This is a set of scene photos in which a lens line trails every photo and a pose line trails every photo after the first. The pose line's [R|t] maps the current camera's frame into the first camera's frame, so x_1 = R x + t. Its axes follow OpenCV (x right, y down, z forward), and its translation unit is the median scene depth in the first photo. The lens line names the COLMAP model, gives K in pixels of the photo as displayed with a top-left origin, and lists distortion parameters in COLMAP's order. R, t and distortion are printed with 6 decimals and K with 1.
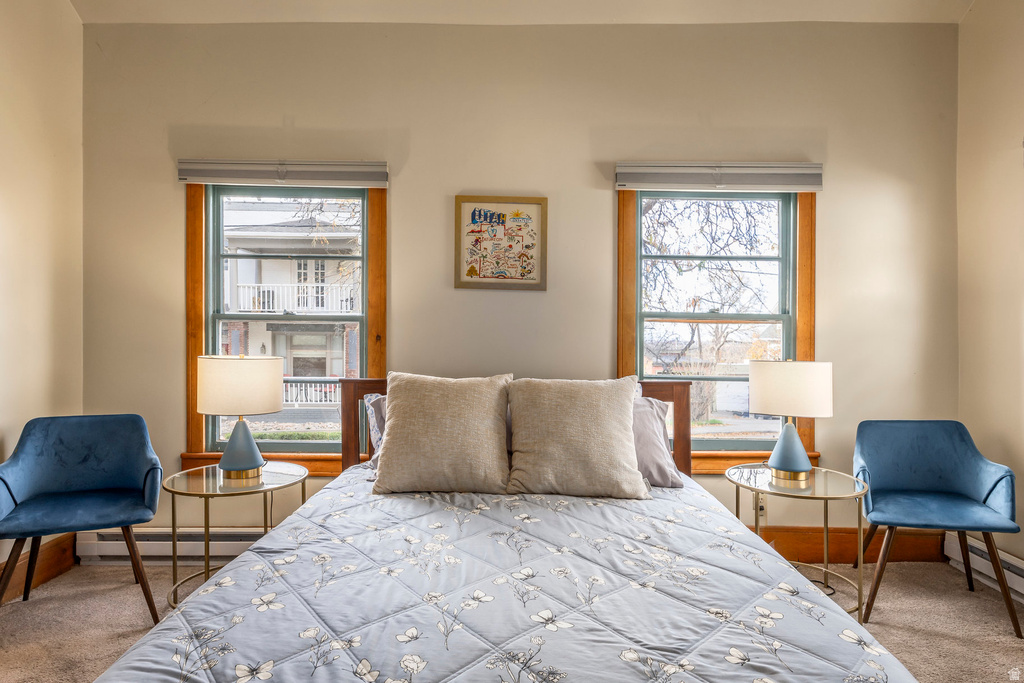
lens RADIAL K [[613.4, 0, 512.0], [0, 613.4, 341.5], [0, 0, 1]] dist [-0.003597, -0.000383]
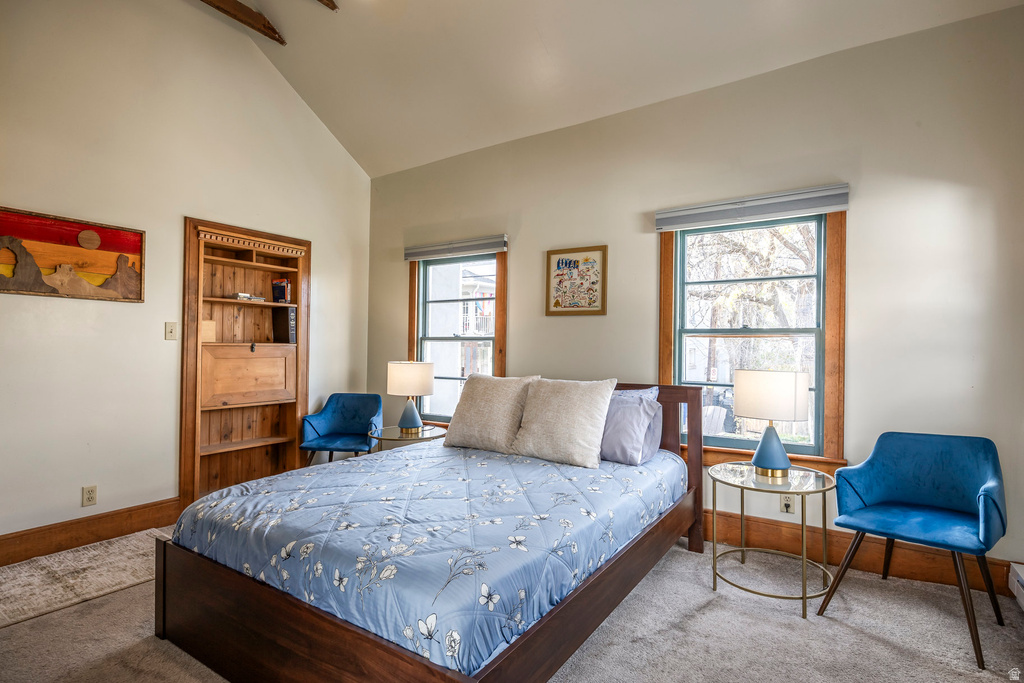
lens RADIAL K [[526.7, 0, 512.0], [0, 526.7, 341.5], [0, 0, 1]] dist [-0.012231, -0.000518]
pose [[0.830408, -0.013798, -0.556986, 0.519657], [-0.000764, 0.999664, -0.025903, 0.003969], [0.557156, 0.021936, 0.830118, -0.055584]]
